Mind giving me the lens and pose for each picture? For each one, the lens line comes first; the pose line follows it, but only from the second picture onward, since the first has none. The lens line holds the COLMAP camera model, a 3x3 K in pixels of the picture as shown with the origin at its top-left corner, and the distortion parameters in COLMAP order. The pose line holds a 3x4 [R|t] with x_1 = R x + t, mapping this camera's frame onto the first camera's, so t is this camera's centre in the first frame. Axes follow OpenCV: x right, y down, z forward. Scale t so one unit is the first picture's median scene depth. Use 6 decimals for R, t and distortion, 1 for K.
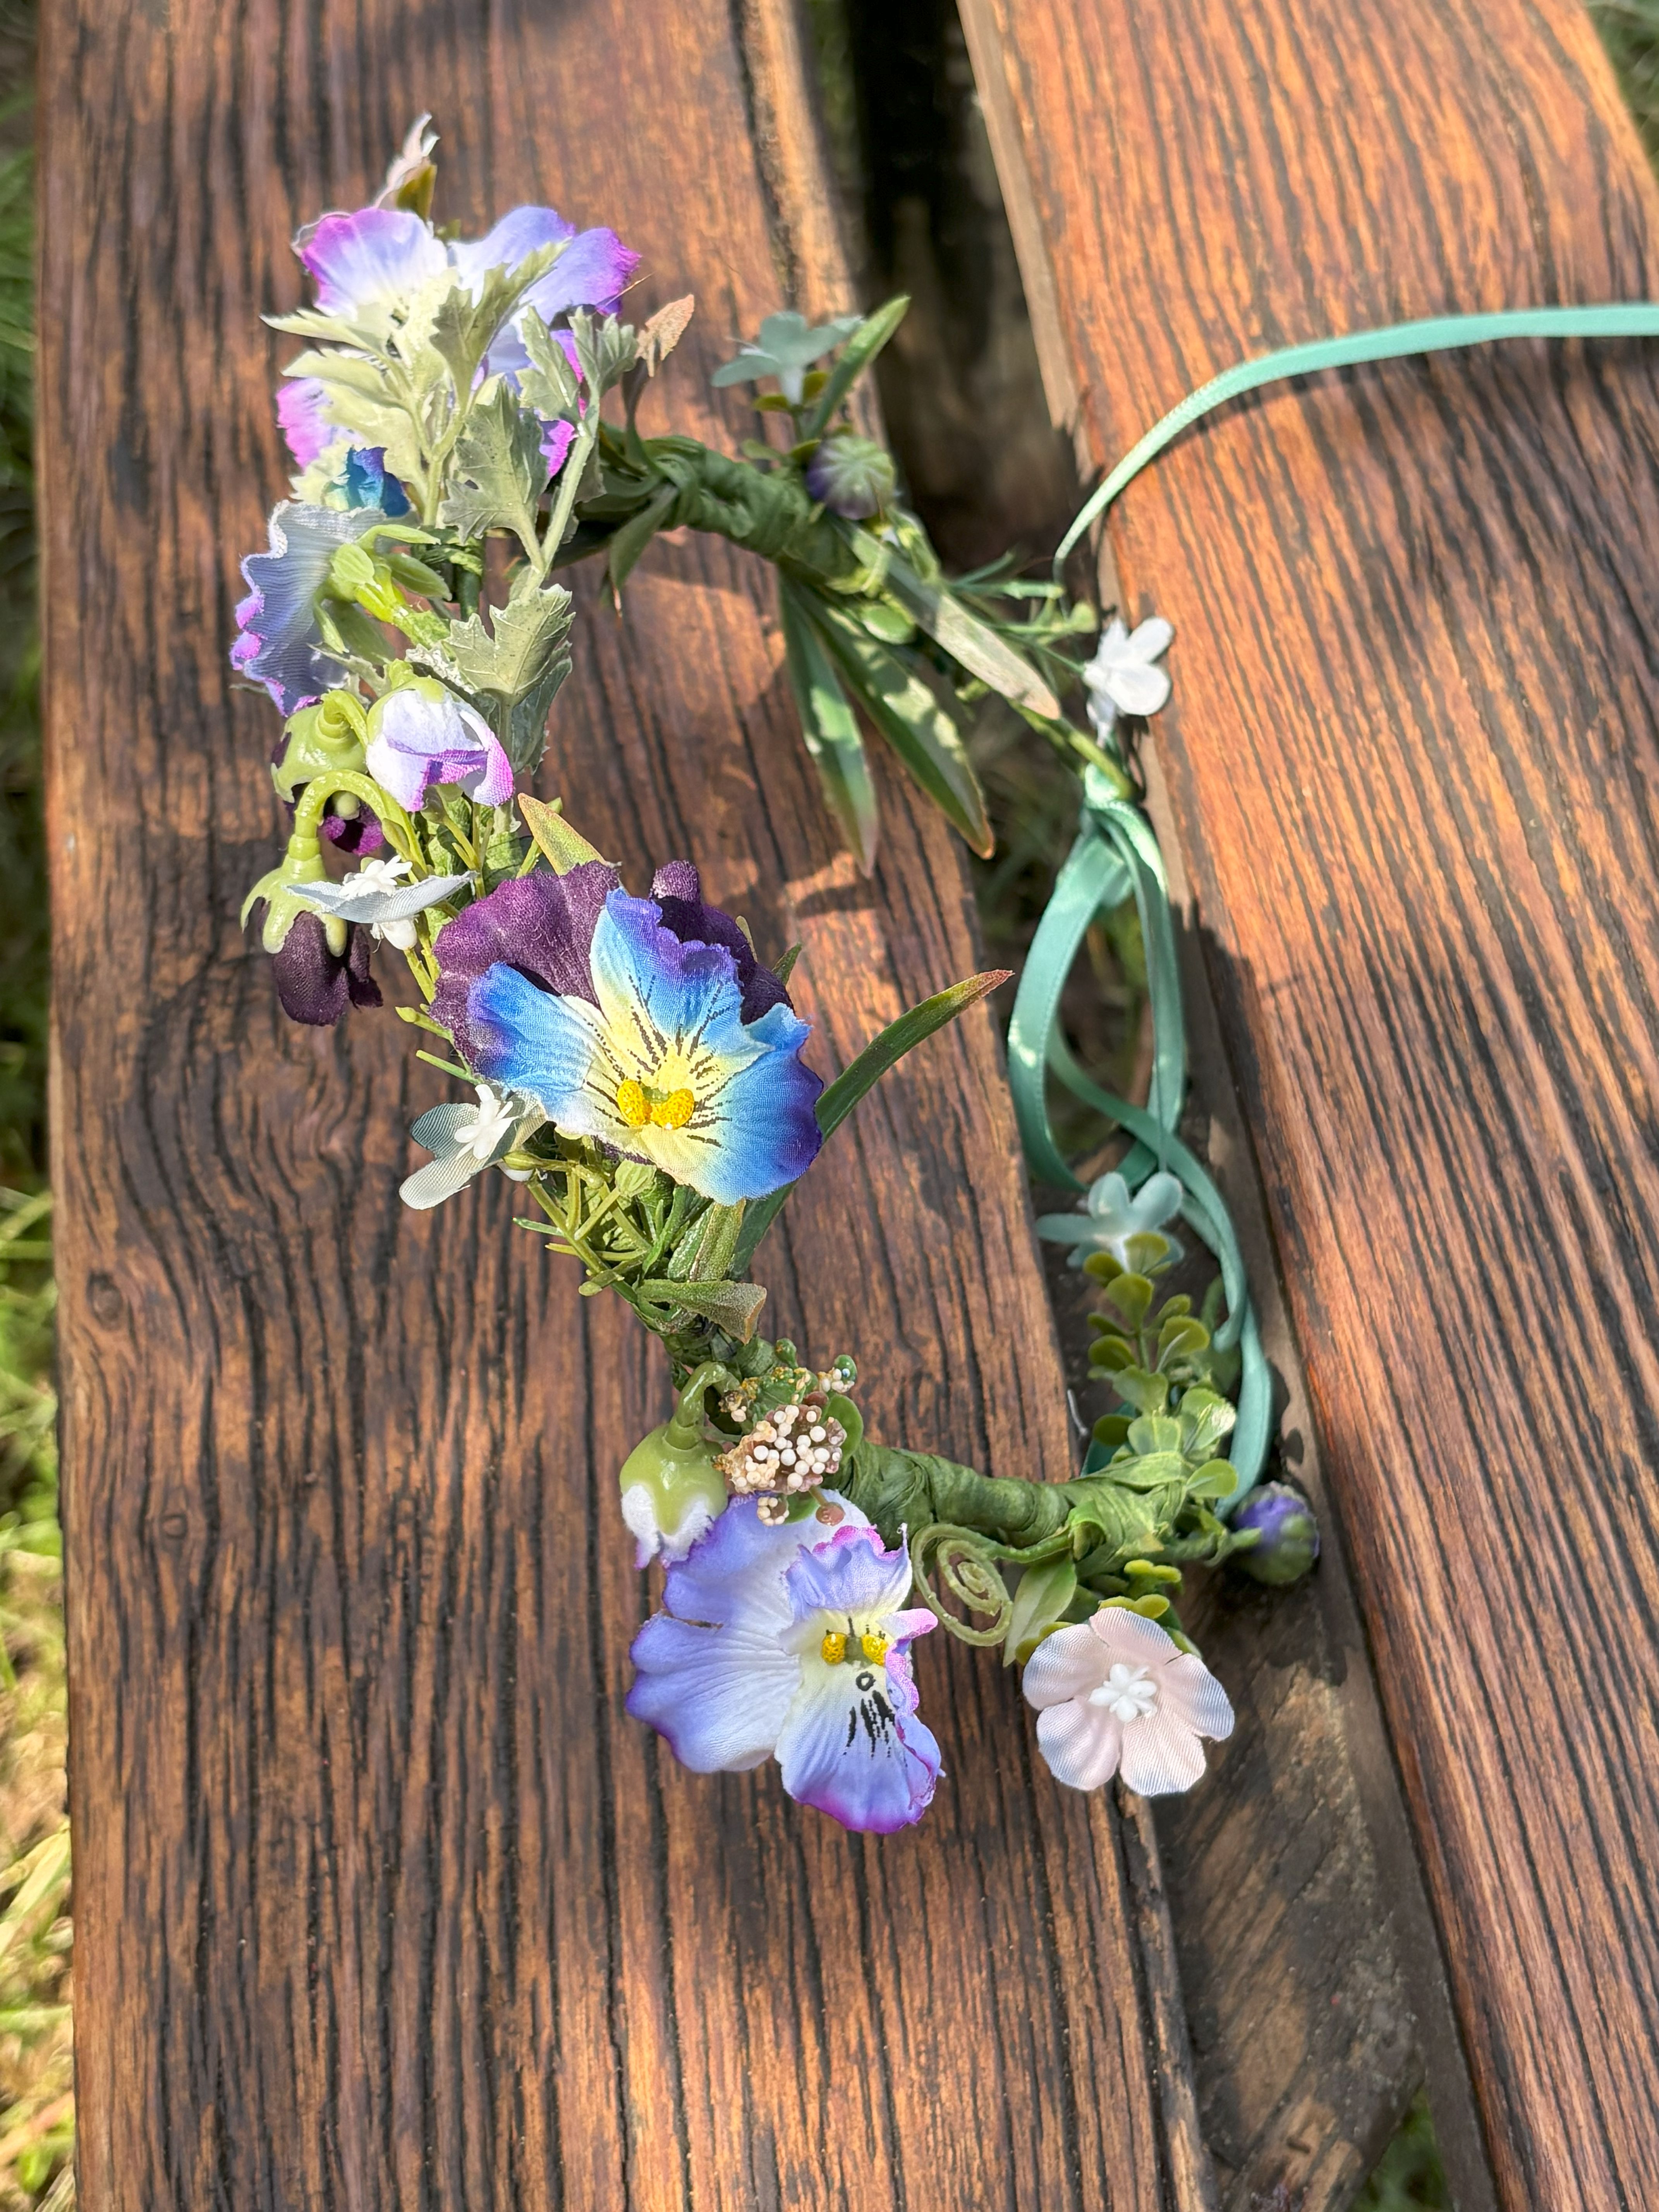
lens RADIAL K [[3189.9, 0, 829.5], [0, 3189.9, 1106.0], [0, 0, 1]] dist [0.224124, -1.256814]
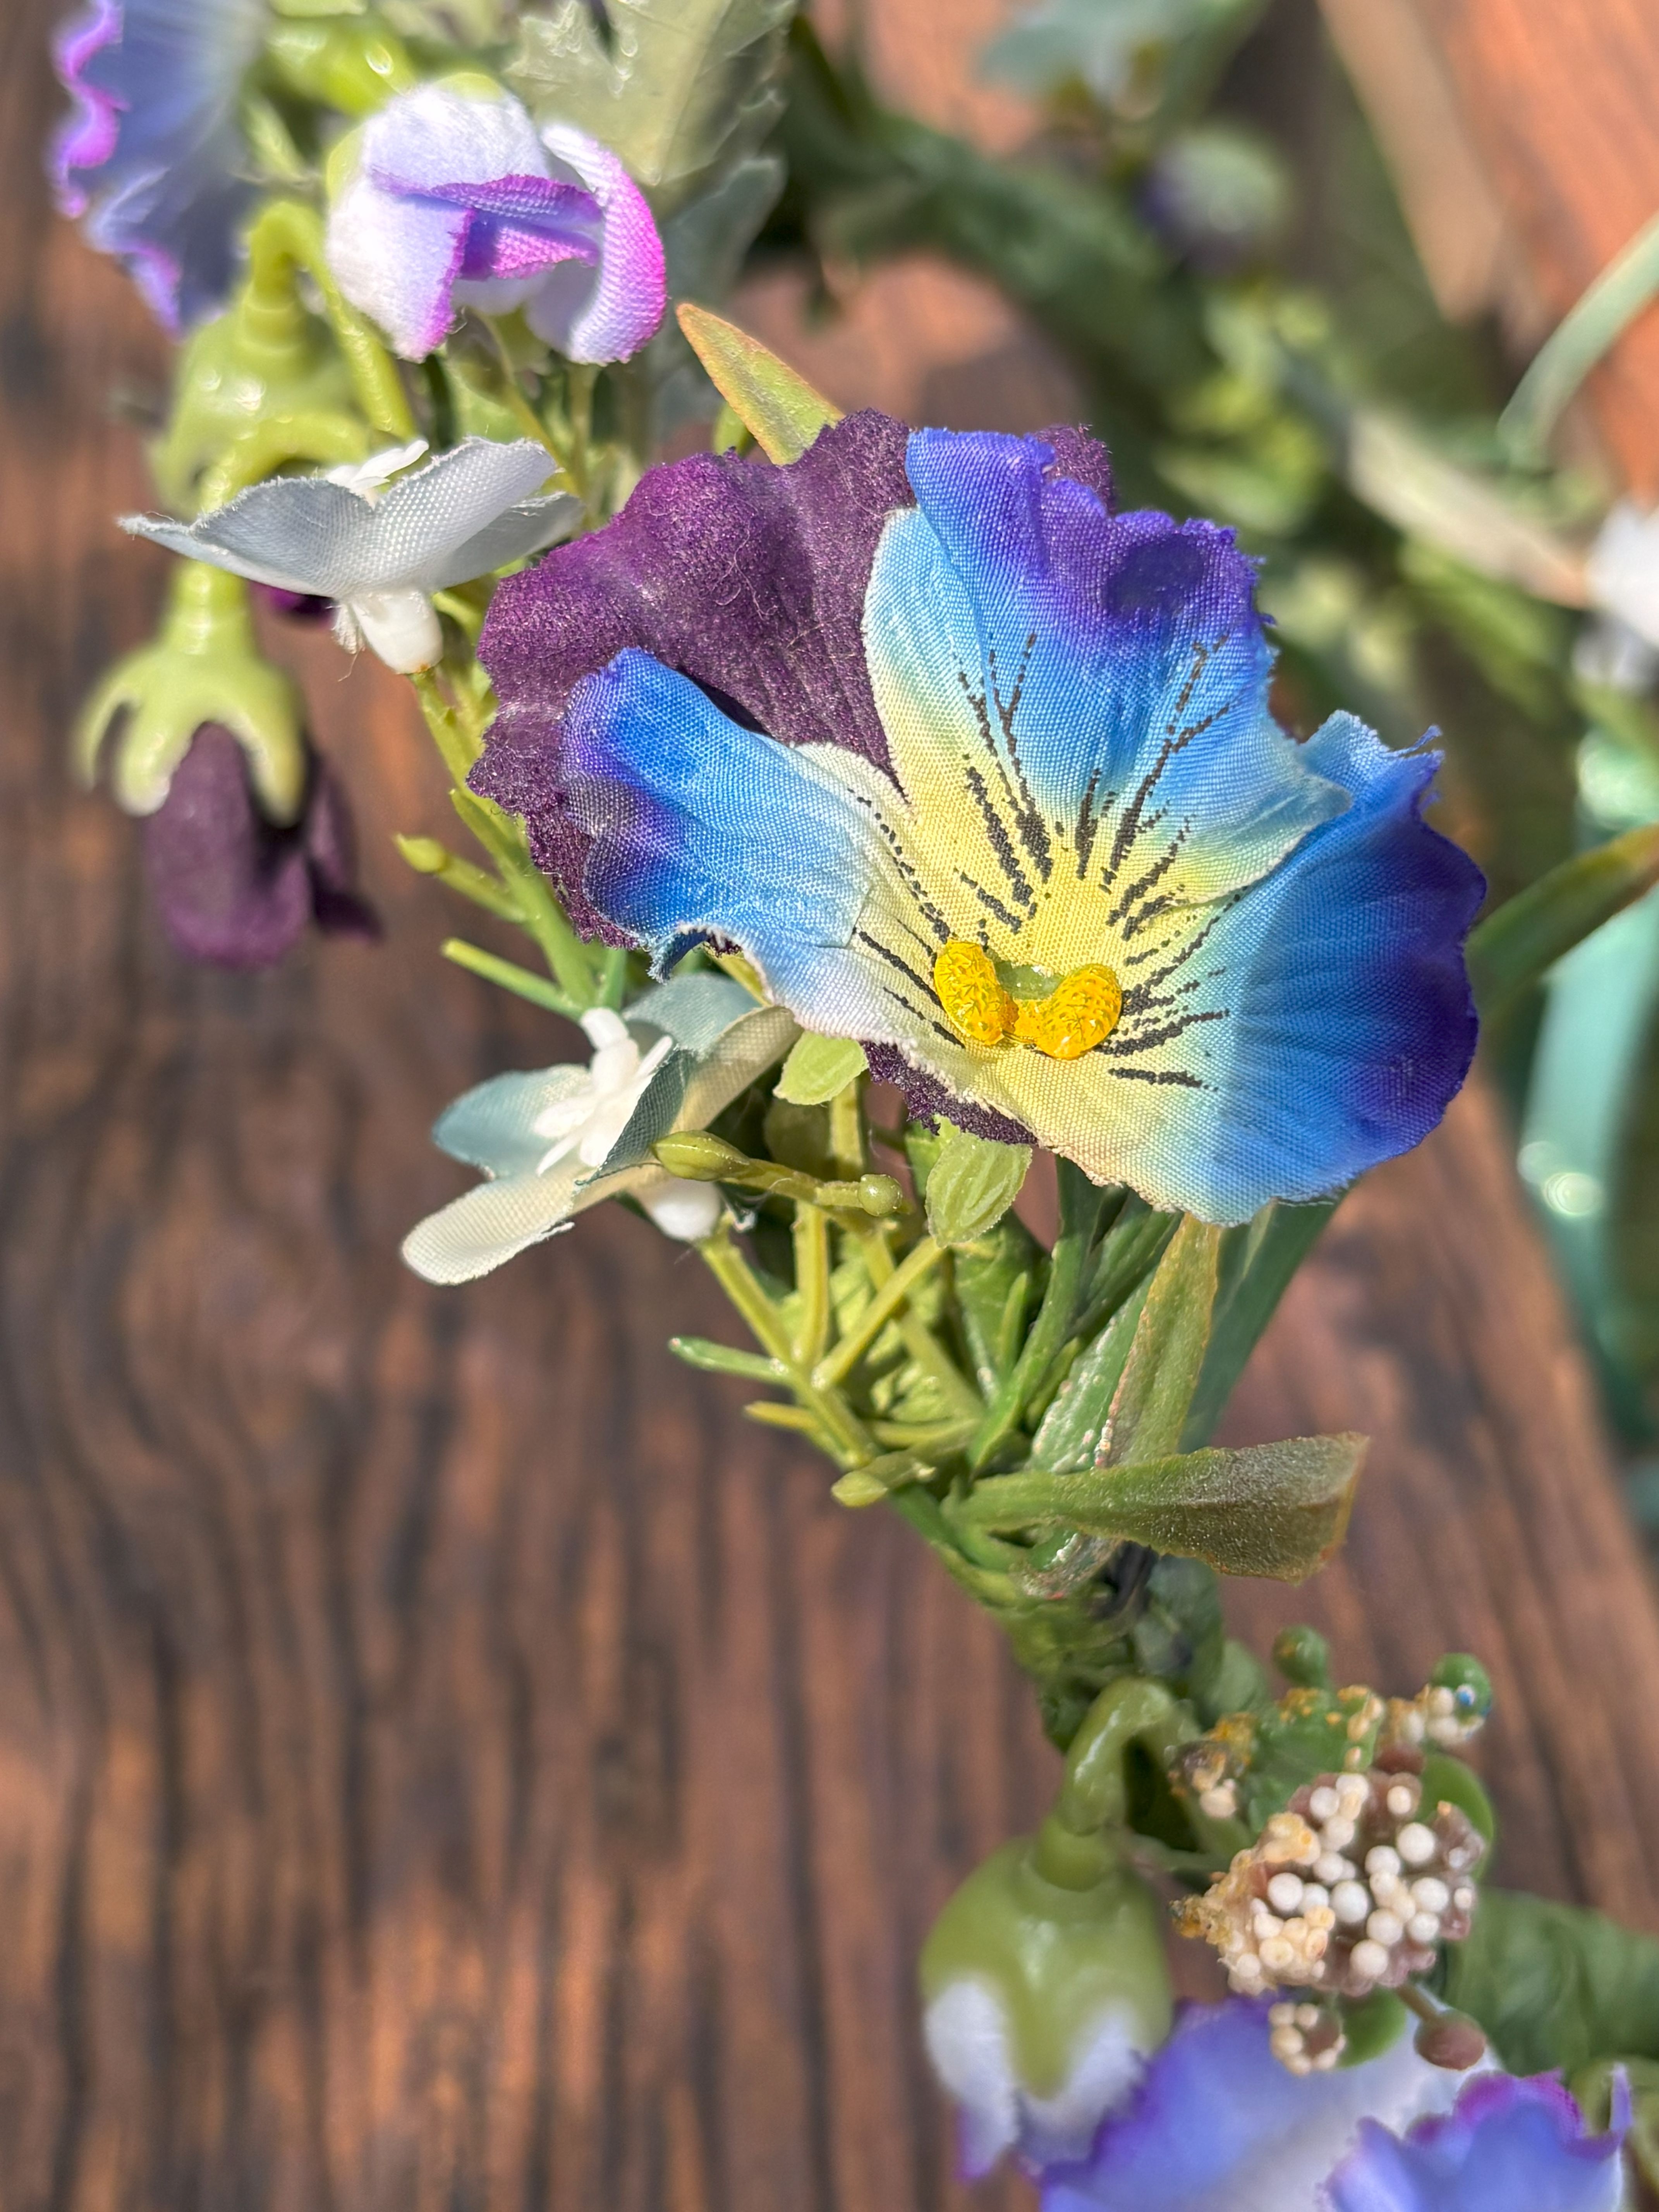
lens RADIAL K [[3189.9, 0, 829.5], [0, 3189.9, 1106.0], [0, 0, 1]] dist [0.224124, -1.256814]
pose [[0.999335, -0.025034, -0.026525, -0.065614], [0.020605, 0.987574, -0.155795, 0.071597], [0.030096, 0.155145, 0.987433, 0.572427]]
